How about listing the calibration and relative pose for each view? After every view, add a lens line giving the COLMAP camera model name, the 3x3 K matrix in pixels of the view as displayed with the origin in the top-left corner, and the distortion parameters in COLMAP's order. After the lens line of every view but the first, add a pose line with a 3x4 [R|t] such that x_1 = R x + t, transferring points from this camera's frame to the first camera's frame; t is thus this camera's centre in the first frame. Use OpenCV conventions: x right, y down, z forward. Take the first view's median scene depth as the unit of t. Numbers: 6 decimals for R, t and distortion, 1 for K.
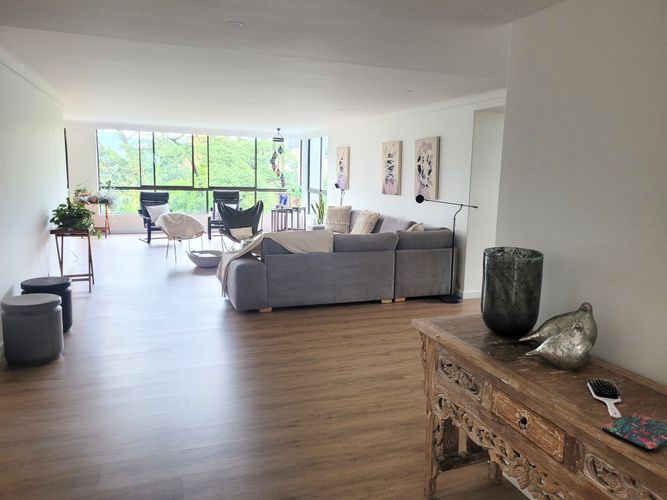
lens RADIAL K [[511.1, 0, 330.0], [0, 511.1, 245.6], [0, 0, 1]] dist [0.037937, 0.000705]
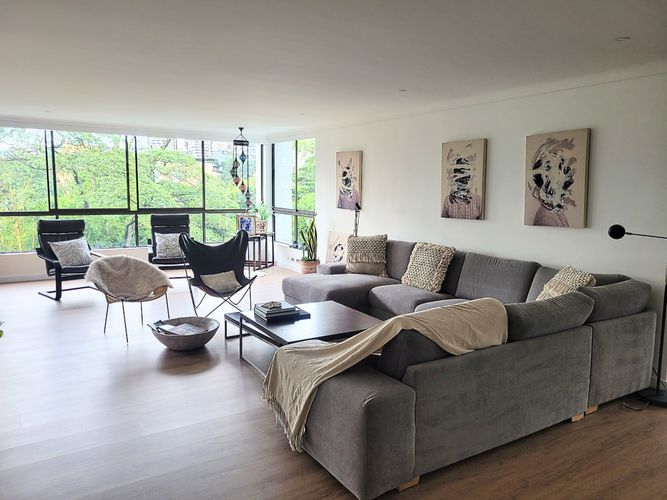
lens RADIAL K [[510.6, 0, 333.5], [0, 510.6, 250.0], [0, 0, 1]] dist [0.039595, -0.000483]
pose [[0.975737, -0.040309, 0.215203, -0.178635], [0.043502, 0.999002, -0.010116, -0.053665], [-0.214581, 0.019233, 0.976517, 0.342716]]
